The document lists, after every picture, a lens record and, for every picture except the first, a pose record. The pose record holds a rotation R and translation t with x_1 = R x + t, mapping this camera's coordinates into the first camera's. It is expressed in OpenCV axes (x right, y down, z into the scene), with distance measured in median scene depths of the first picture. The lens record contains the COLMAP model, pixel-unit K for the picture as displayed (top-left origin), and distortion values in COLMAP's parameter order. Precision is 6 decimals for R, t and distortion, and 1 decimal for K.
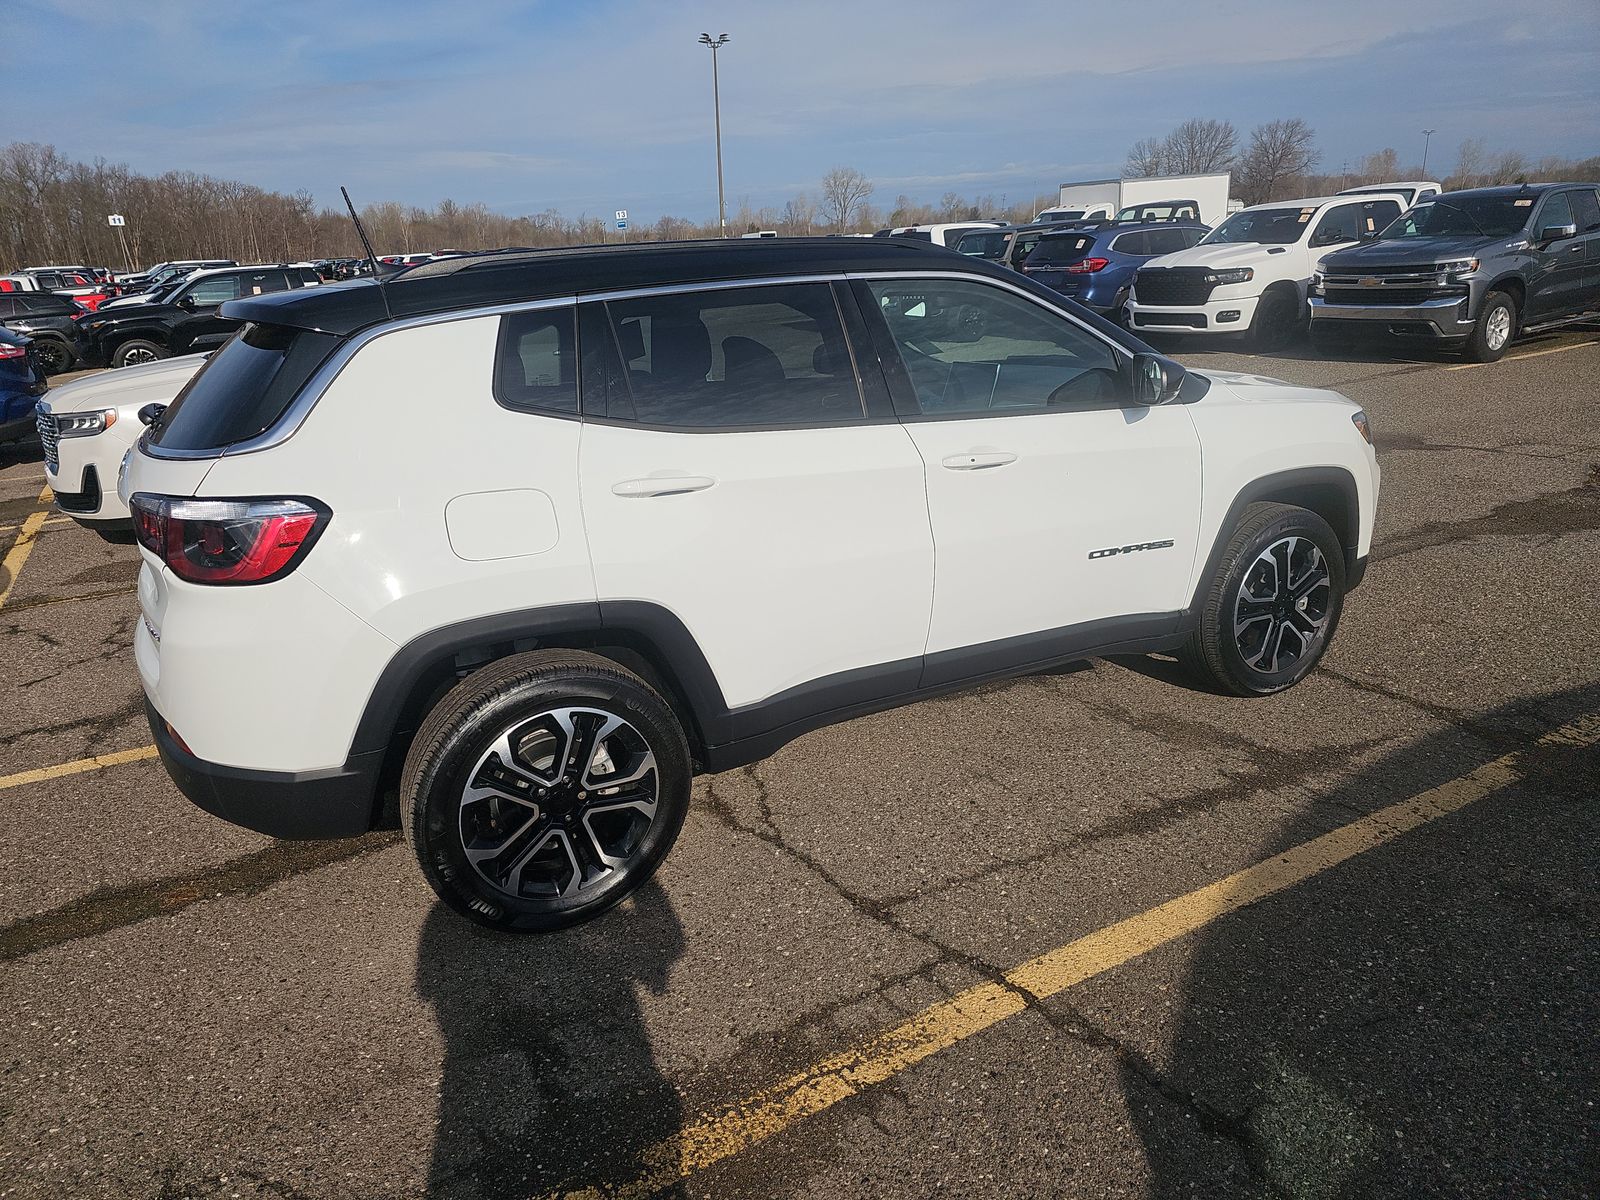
lens RADIAL K [[1051.7, 0, 800.0], [0, 1051.7, 600.0], [0, 0, 1]] dist [0.037148, -0.031702]
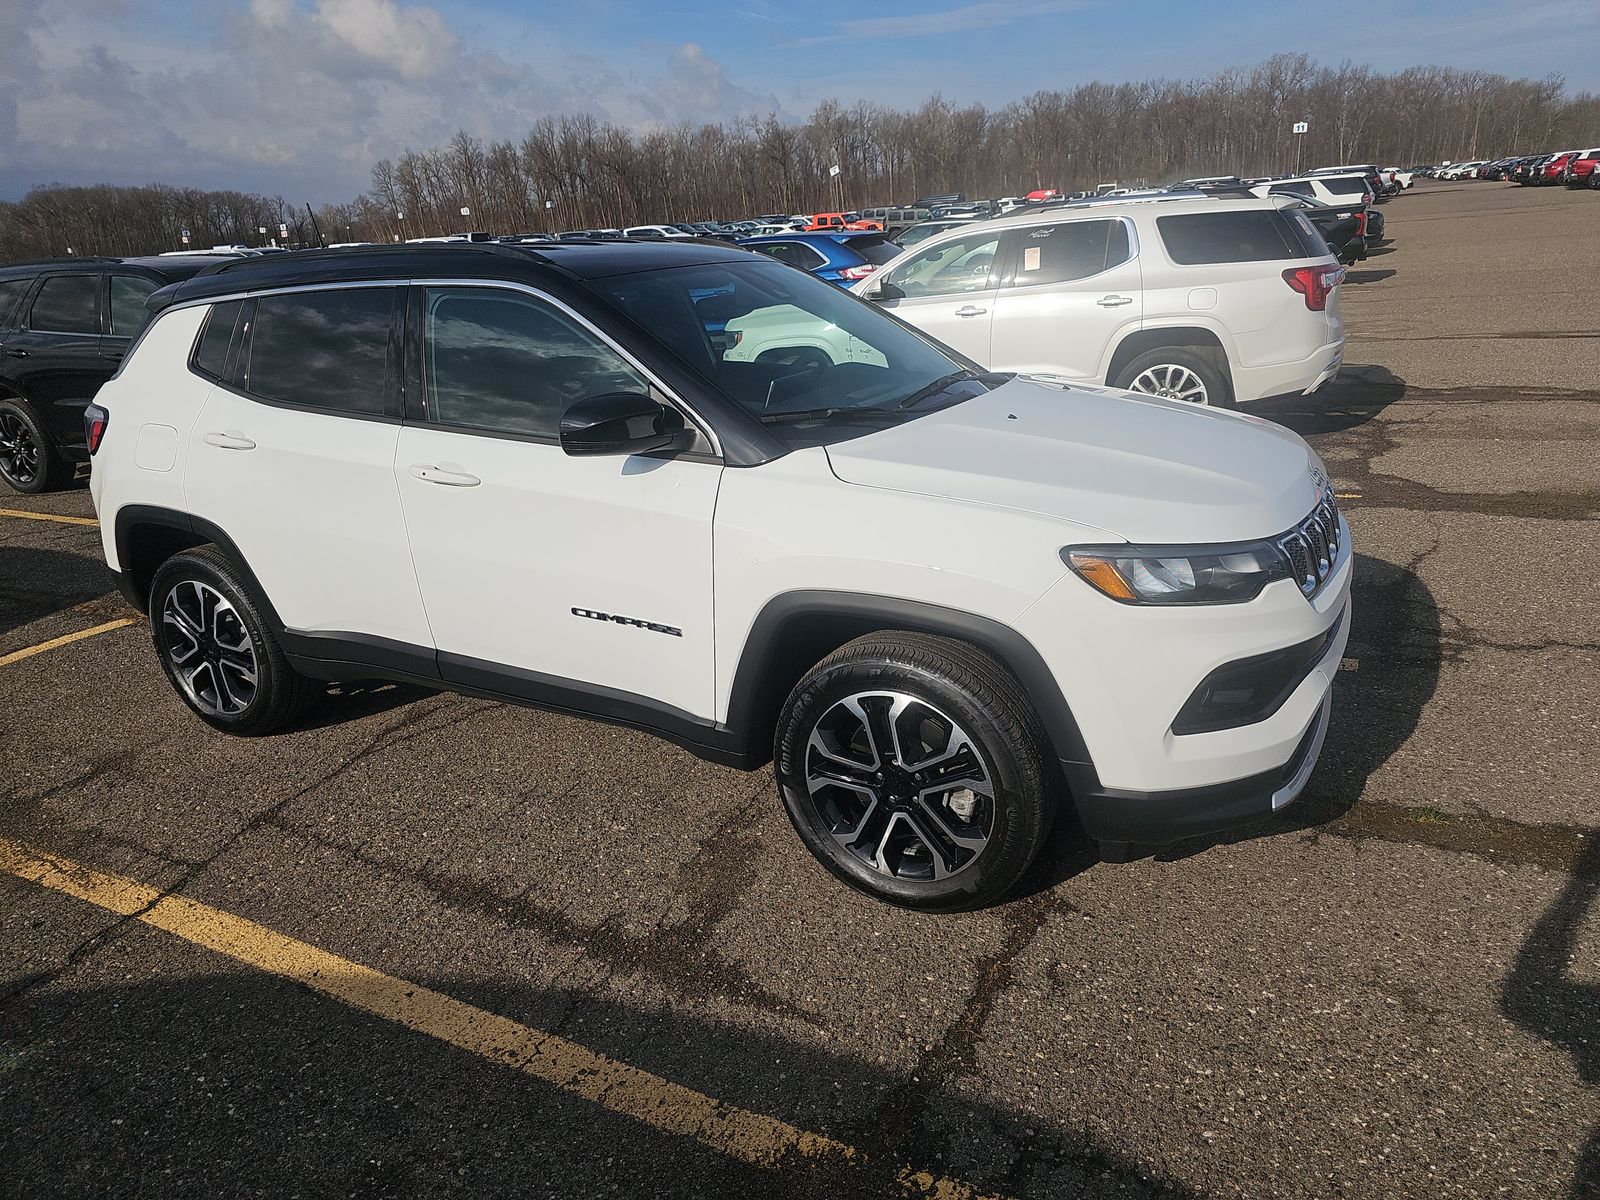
lens RADIAL K [[1061.6, 0, 800.0], [0, 1061.6, 600.0], [0, 0, 1]] dist [0.034798, -0.032218]
pose [[0.544766, 0.287259, -0.787853, 1.012039], [-0.222670, 0.955324, 0.194354, -0.249826], [0.808485, 0.069554, 0.584392, 0.596521]]
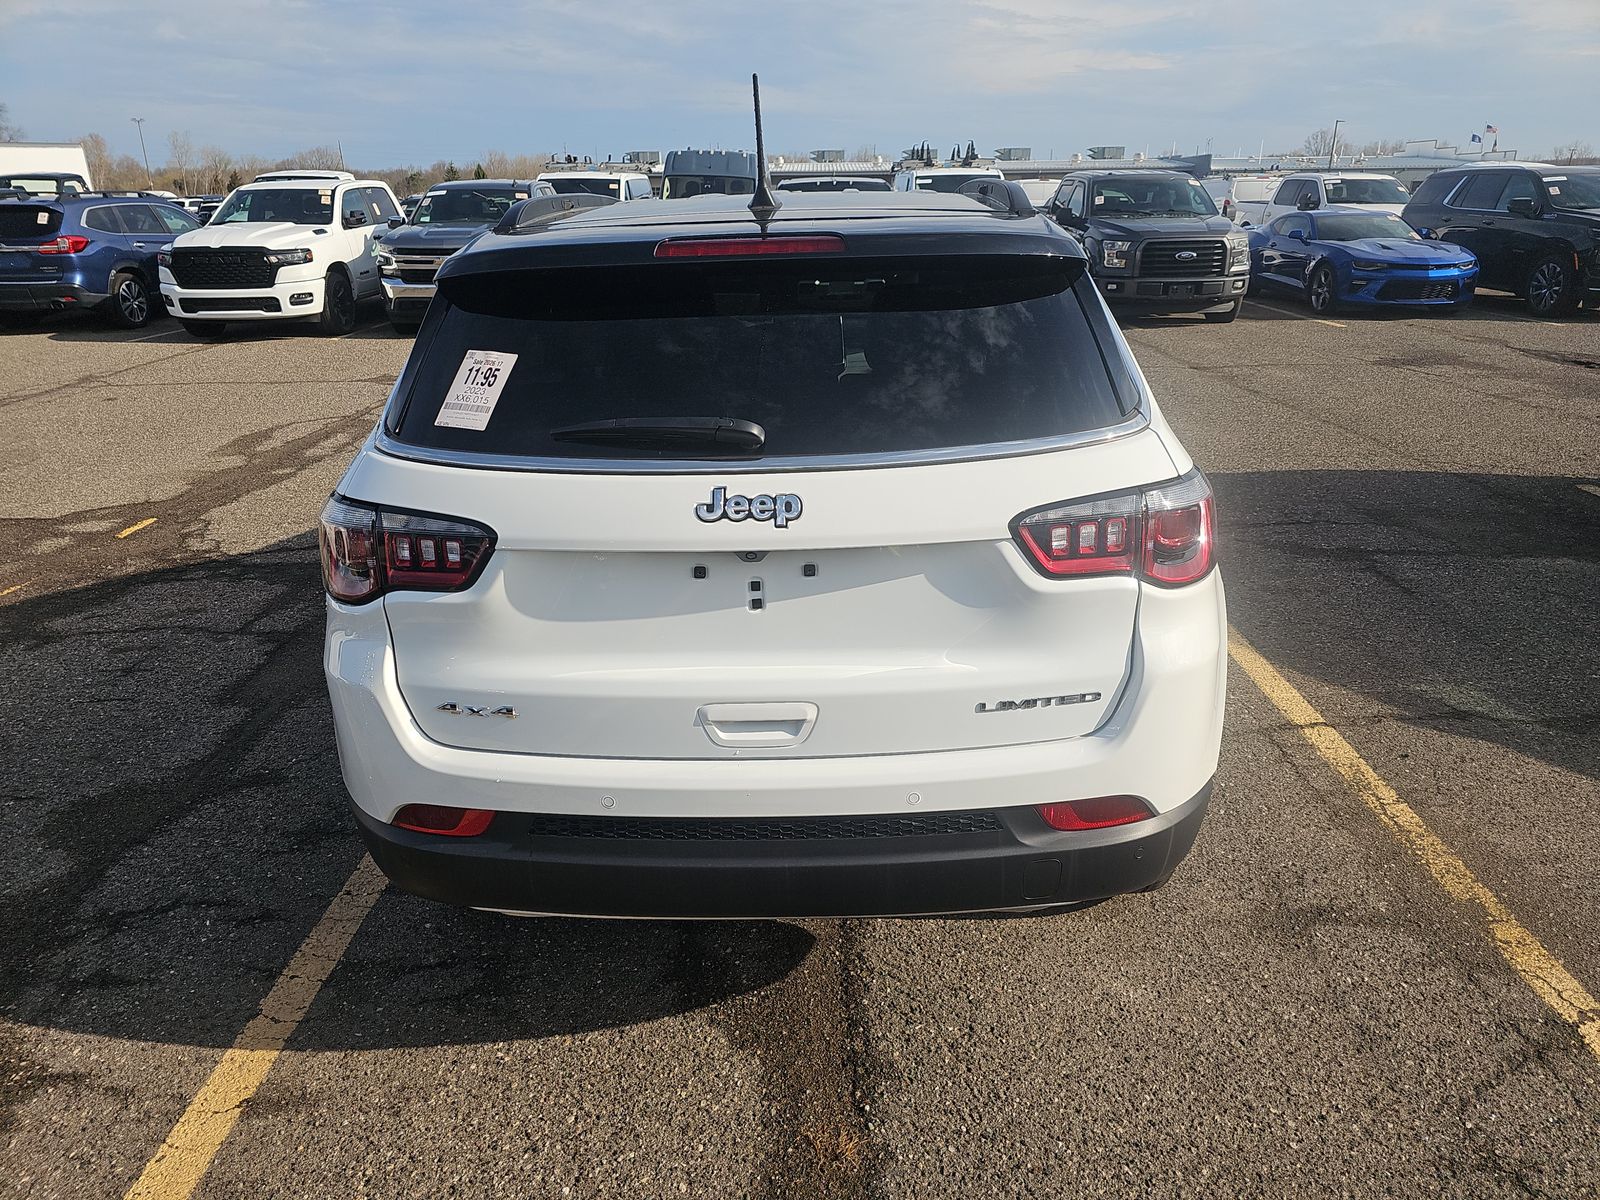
lens RADIAL K [[1051.7, 0, 800.0], [0, 1051.7, 600.0], [0, 0, 1]] dist [0.037148, -0.031702]
pose [[0.514244, -0.263334, 0.816216, -0.880976], [0.257335, 0.955221, 0.146052, -0.124007], [-0.818127, 0.134935, 0.558982, 0.515601]]
